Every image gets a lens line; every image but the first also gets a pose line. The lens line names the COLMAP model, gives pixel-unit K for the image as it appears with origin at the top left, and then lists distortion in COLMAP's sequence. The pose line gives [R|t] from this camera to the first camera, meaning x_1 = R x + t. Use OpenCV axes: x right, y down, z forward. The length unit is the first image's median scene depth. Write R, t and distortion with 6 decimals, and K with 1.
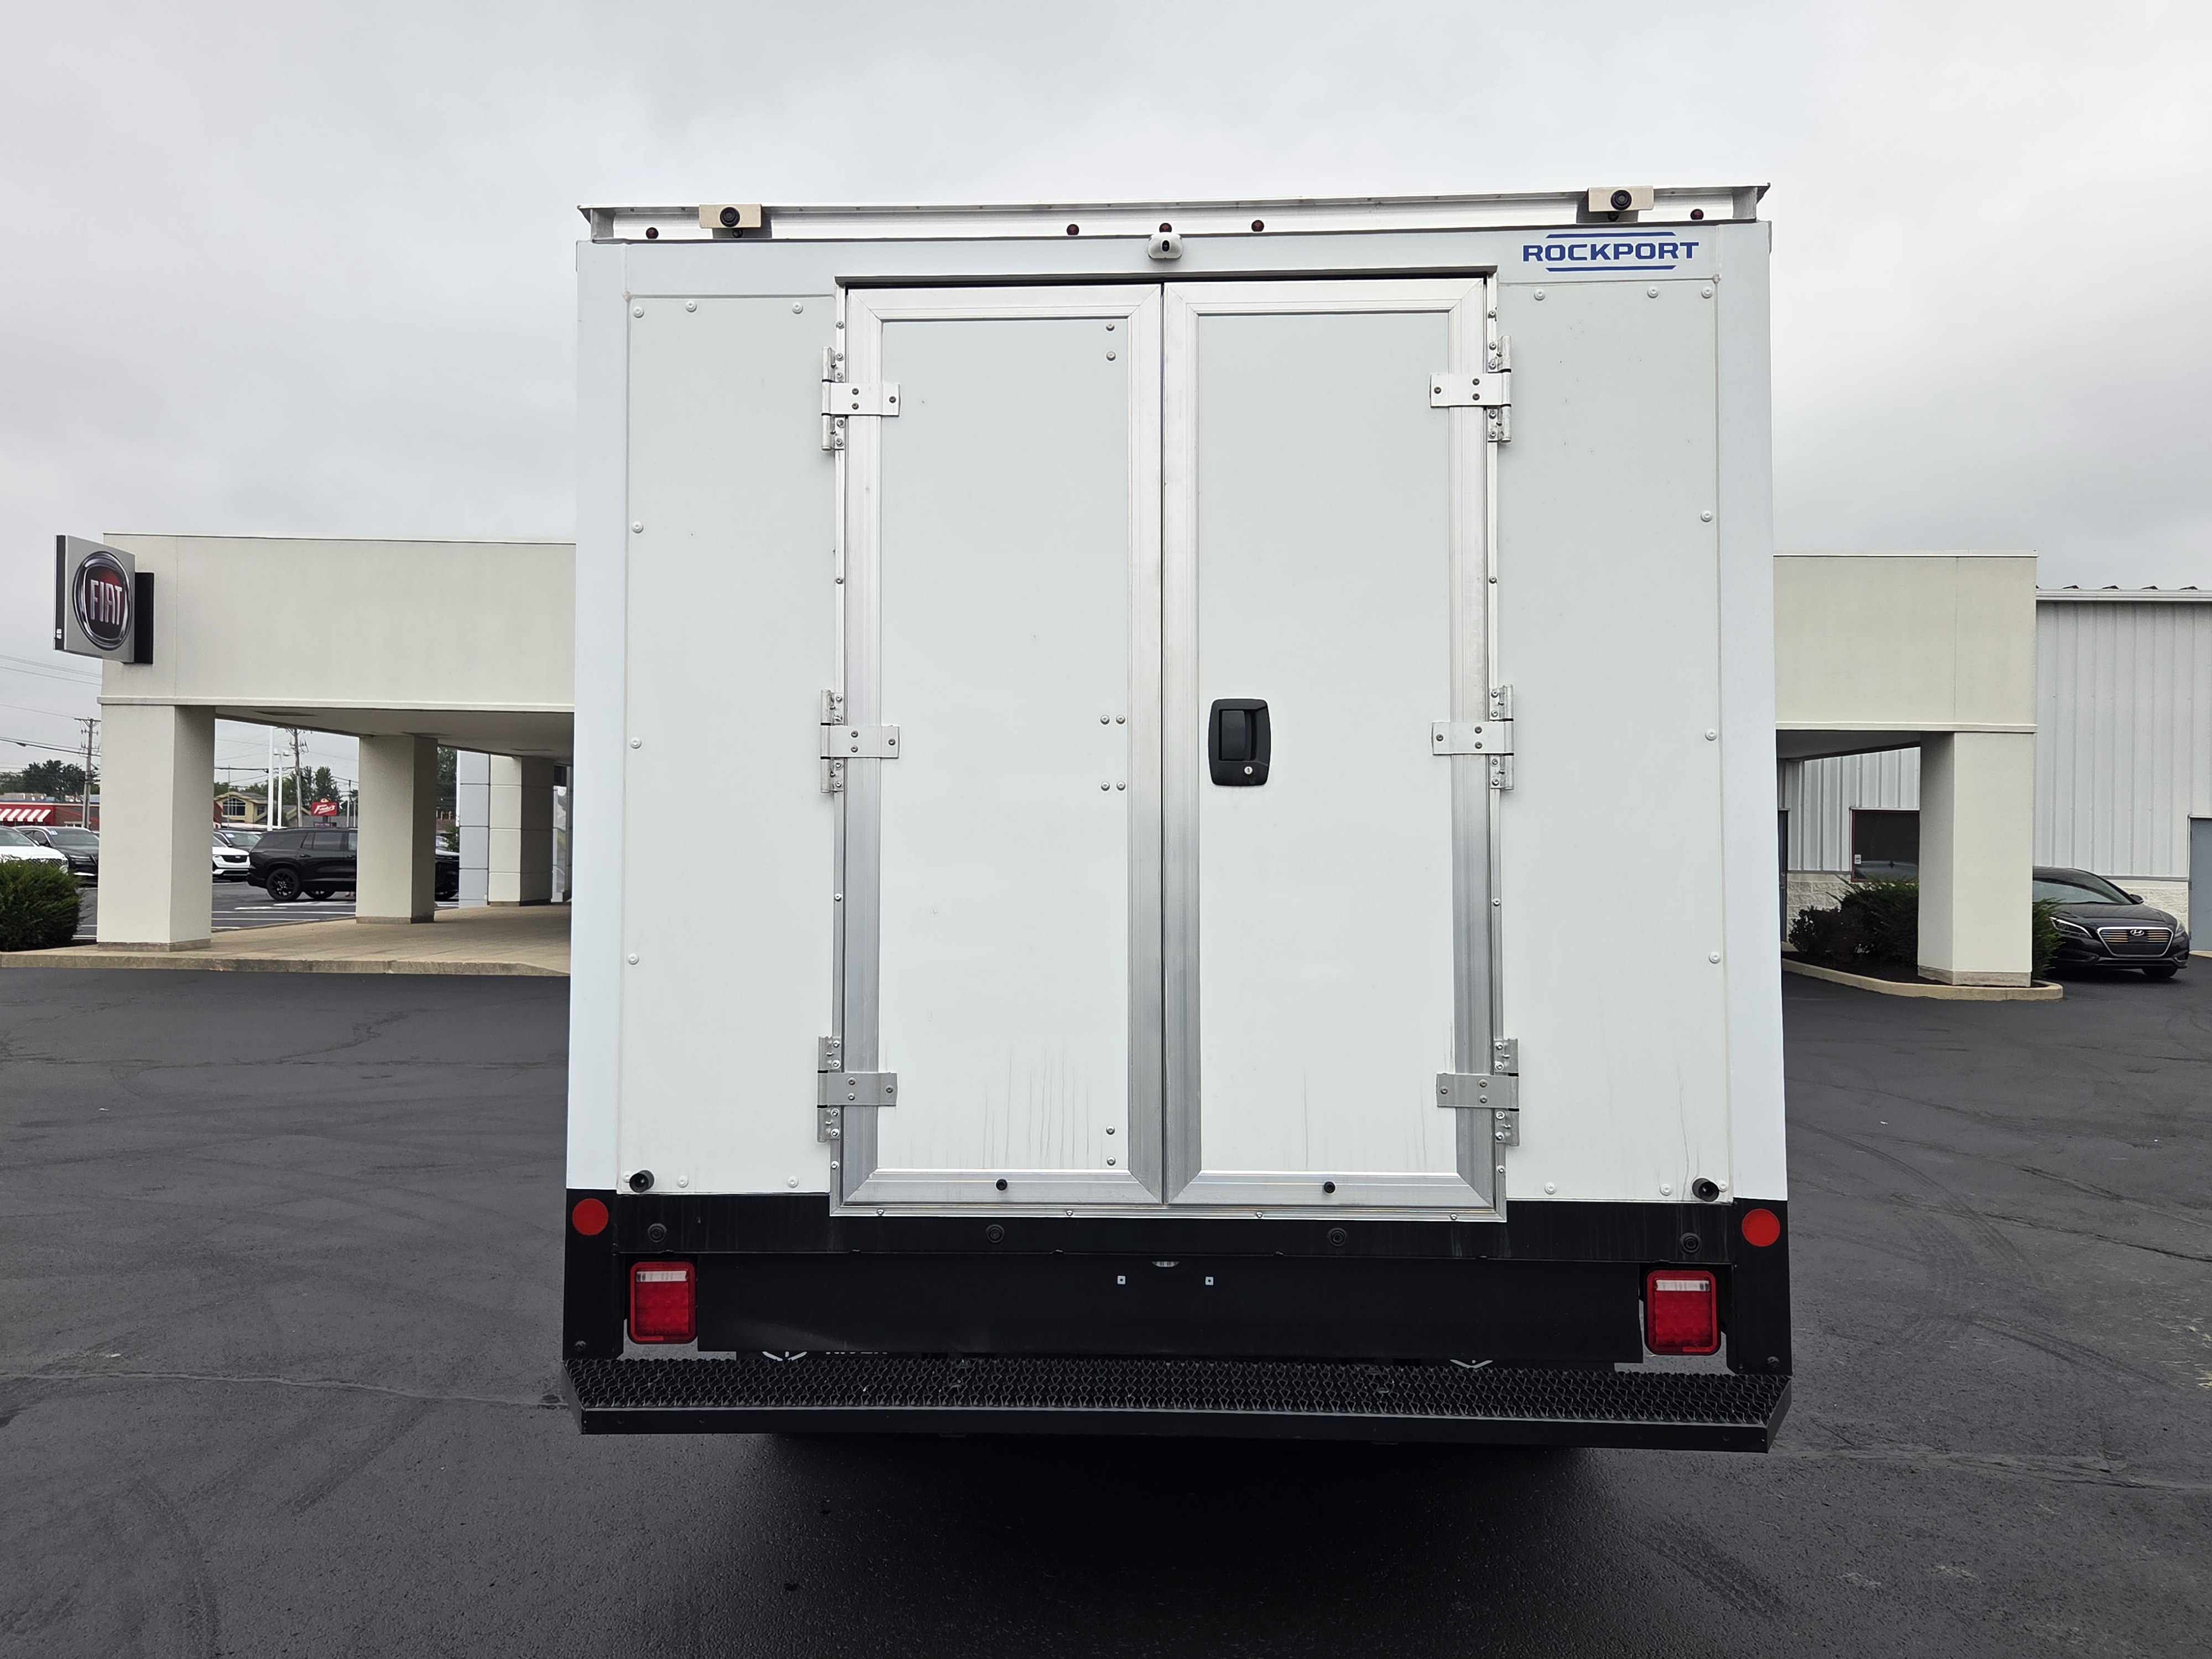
lens RADIAL K [[1683.8, 0, 1106.0], [0, 1683.8, 829.5], [0, 0, 1]] dist [0.076430, -0.064150]
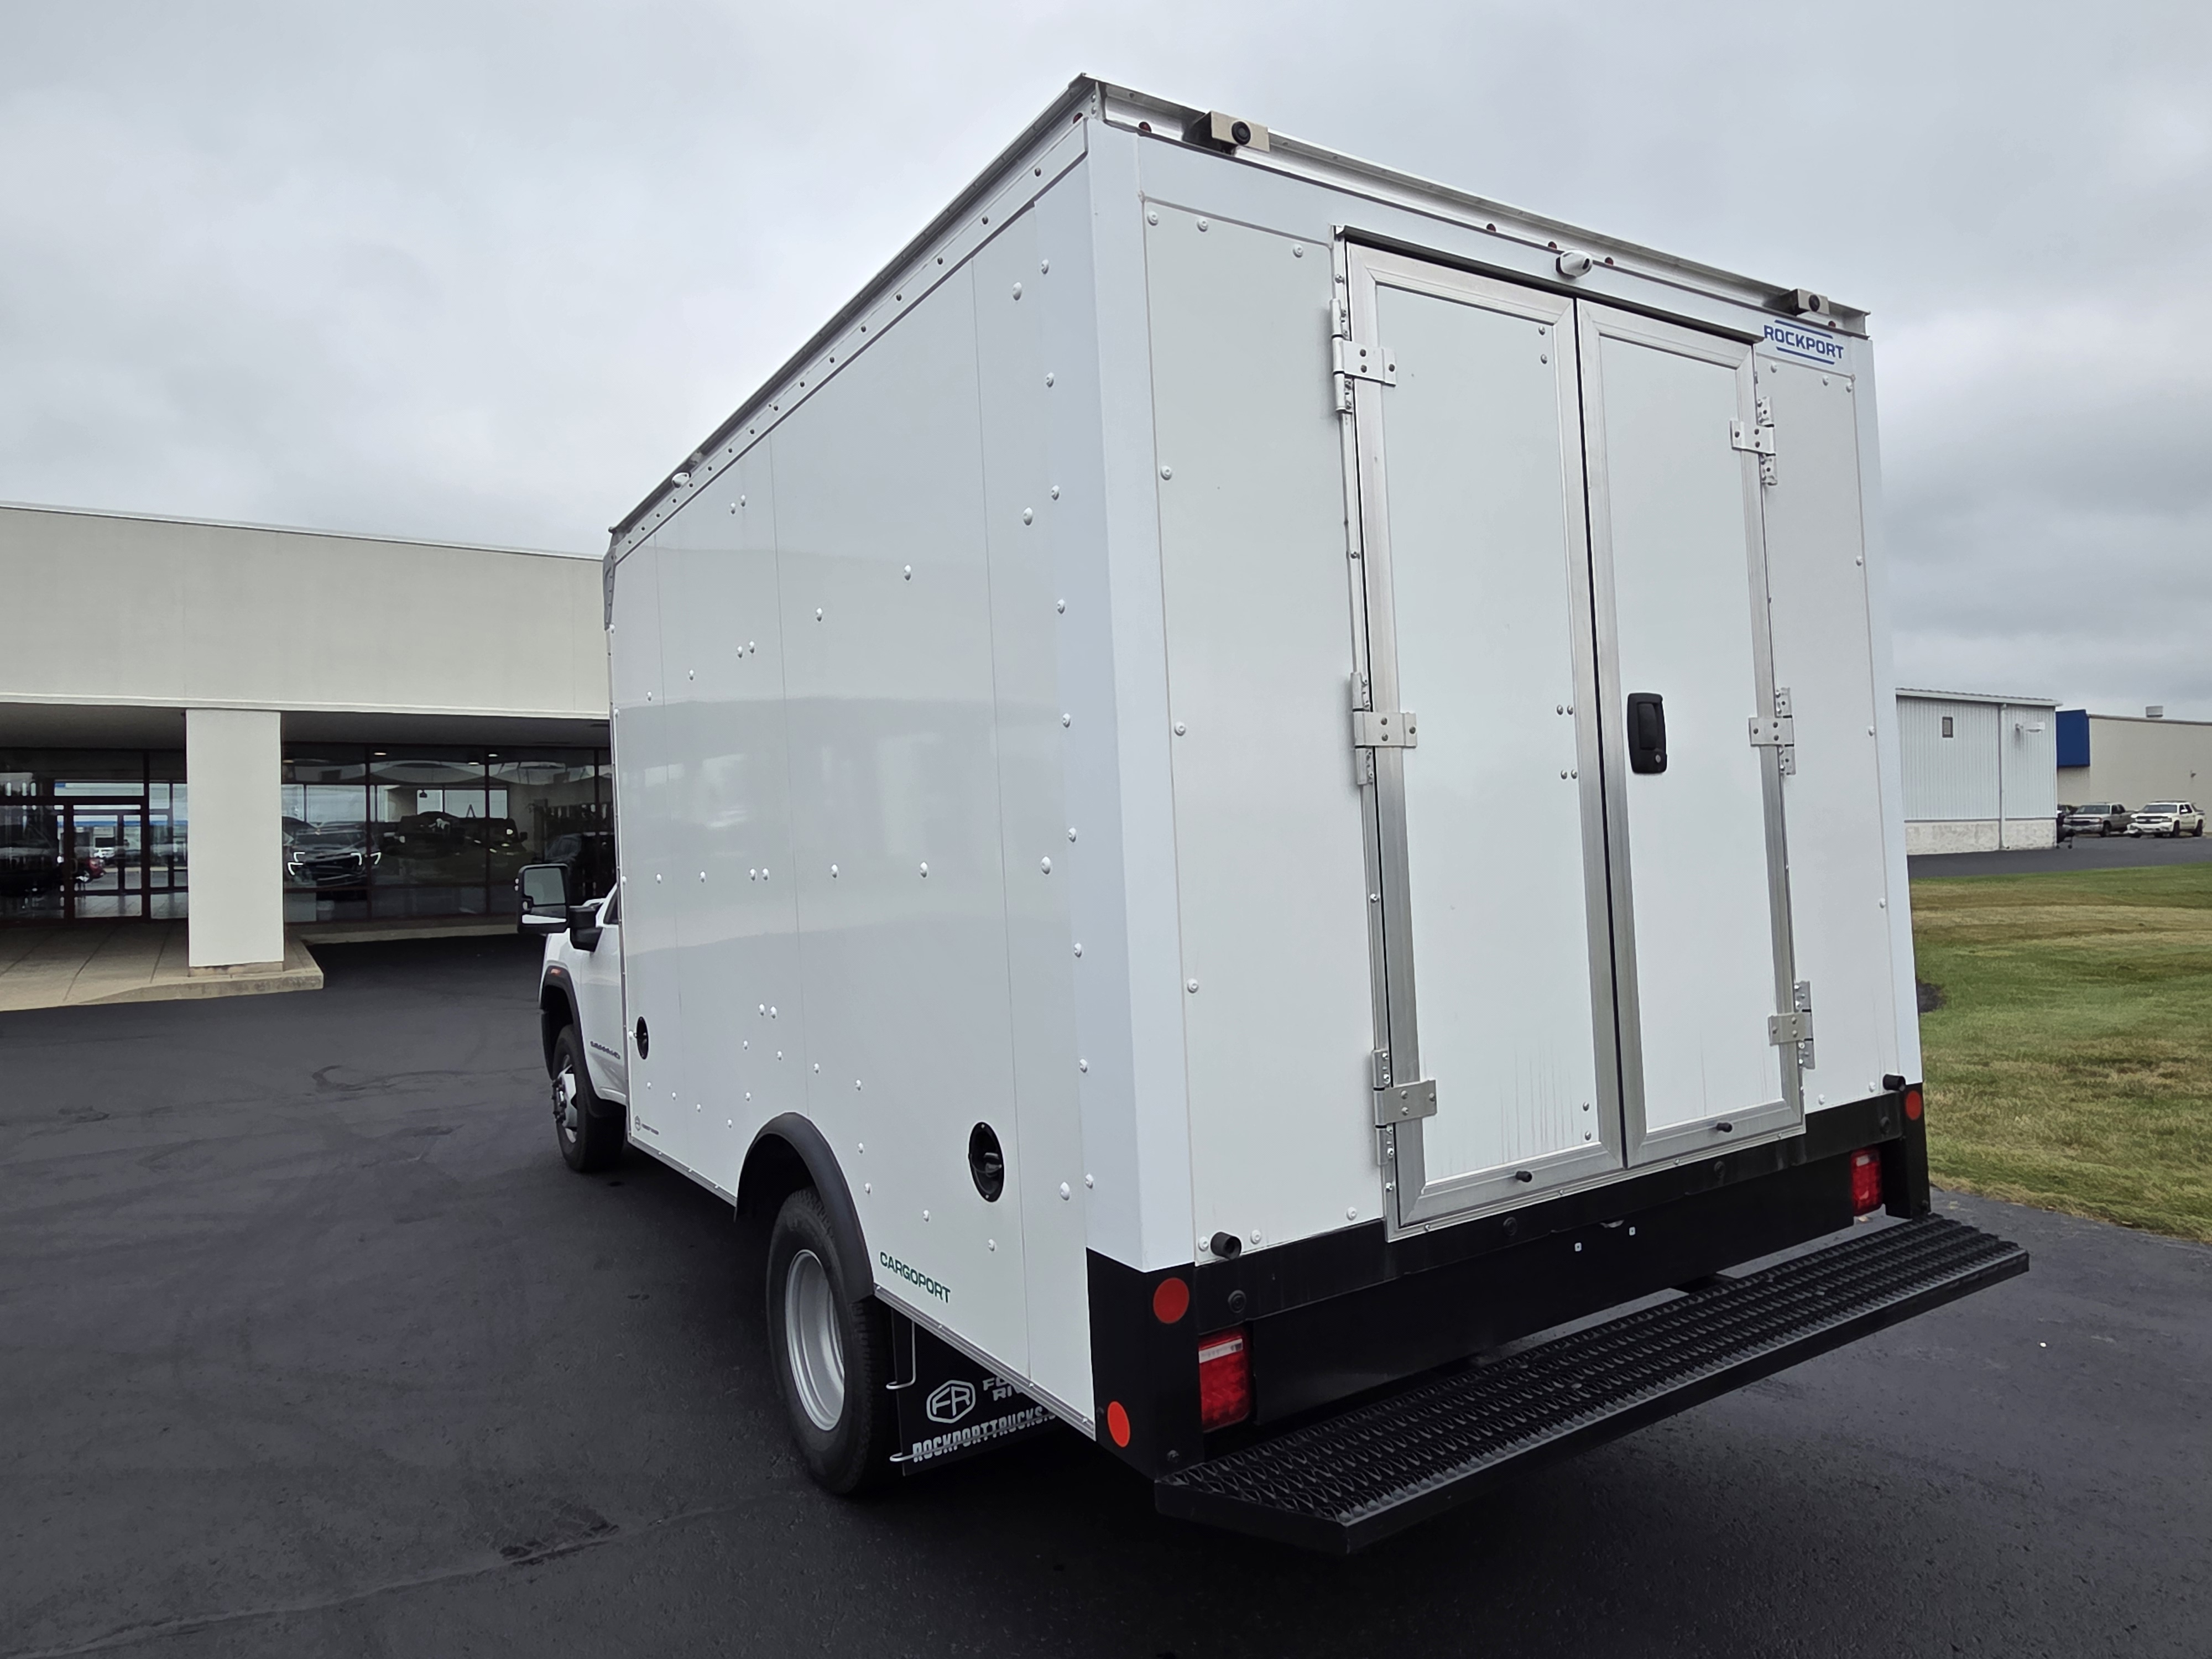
lens RADIAL K [[1441.5, 0, 1137.6], [0, 1441.5, 814.3], [0, 0, 1]] dist [-0.025626, 0.023831]
pose [[0.809441, -0.026717, 0.586593, -0.727765], [0.023465, 0.999638, 0.013149, -0.019339], [-0.586732, 0.003121, 0.809775, 0.442320]]
